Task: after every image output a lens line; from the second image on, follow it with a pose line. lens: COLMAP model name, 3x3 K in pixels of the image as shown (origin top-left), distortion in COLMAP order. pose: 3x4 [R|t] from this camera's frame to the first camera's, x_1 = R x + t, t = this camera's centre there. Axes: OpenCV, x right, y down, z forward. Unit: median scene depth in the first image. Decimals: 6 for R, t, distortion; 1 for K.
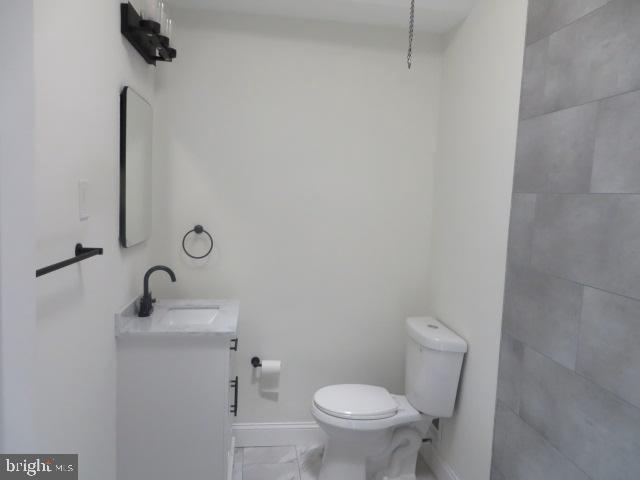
lens RADIAL K [[480.0, 0, 320.0], [0, 480.0, 240.0], [0, 0, 1]] dist [-0.013183, 0.008668]
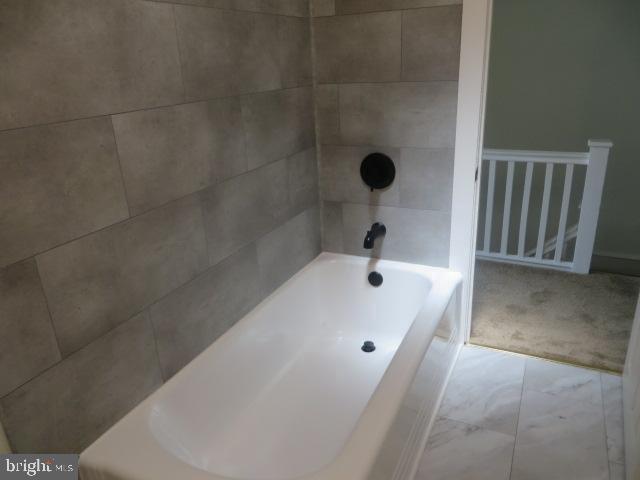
lens RADIAL K [[480.0, 0, 320.0], [0, 480.0, 240.0], [0, 0, 1]] dist [-0.013183, 0.008668]
pose [[-0.842628, -0.186741, 0.505080, -0.220521], [0.064211, 0.896410, 0.438550, -0.053057], [-0.534654, 0.401966, -0.743349, 1.503012]]
